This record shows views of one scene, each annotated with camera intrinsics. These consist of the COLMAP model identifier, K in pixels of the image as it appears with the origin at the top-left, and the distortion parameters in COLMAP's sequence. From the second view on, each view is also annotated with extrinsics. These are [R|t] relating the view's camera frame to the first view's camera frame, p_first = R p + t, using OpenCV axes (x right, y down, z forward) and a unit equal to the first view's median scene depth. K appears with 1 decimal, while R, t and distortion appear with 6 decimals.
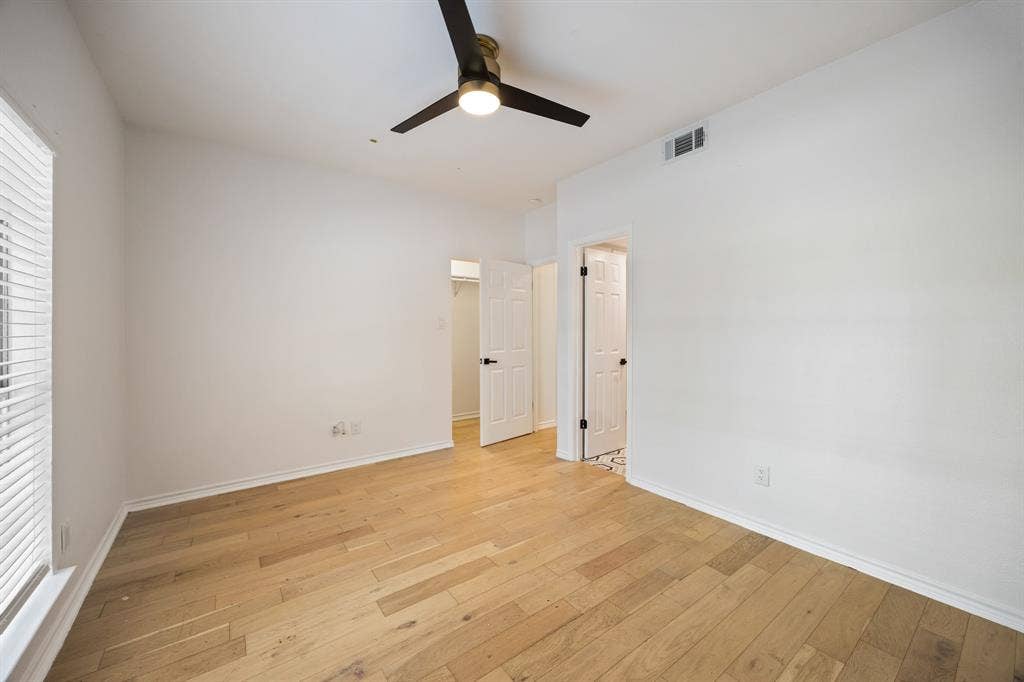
lens RADIAL K [[393.0, 0, 512.1], [0, 393.0, 336.2], [0, 0, 1]] dist [-0.002218, -0.000033]
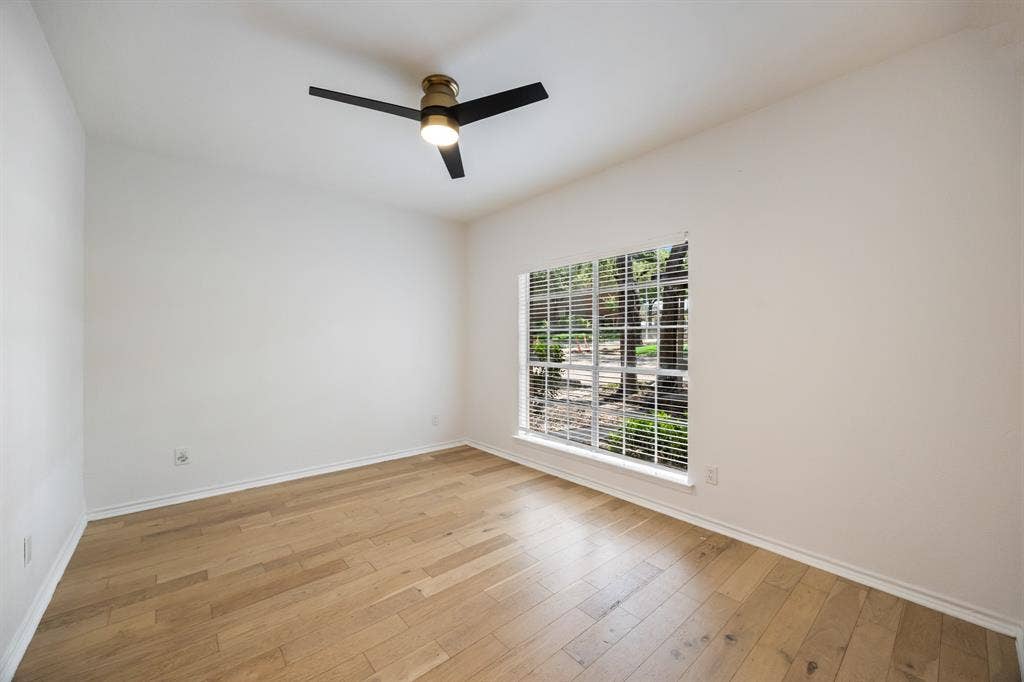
lens RADIAL K [[393.0, 0, 511.9], [0, 393.0, 341.1], [0, 0, 1]] dist [-0.002218, -0.000033]
pose [[-0.997117, -0.001491, -0.075870, -0.191844], [-0.002206, 0.999954, 0.009339, -0.027138], [0.075852, 0.009479, -0.997074, 2.026889]]
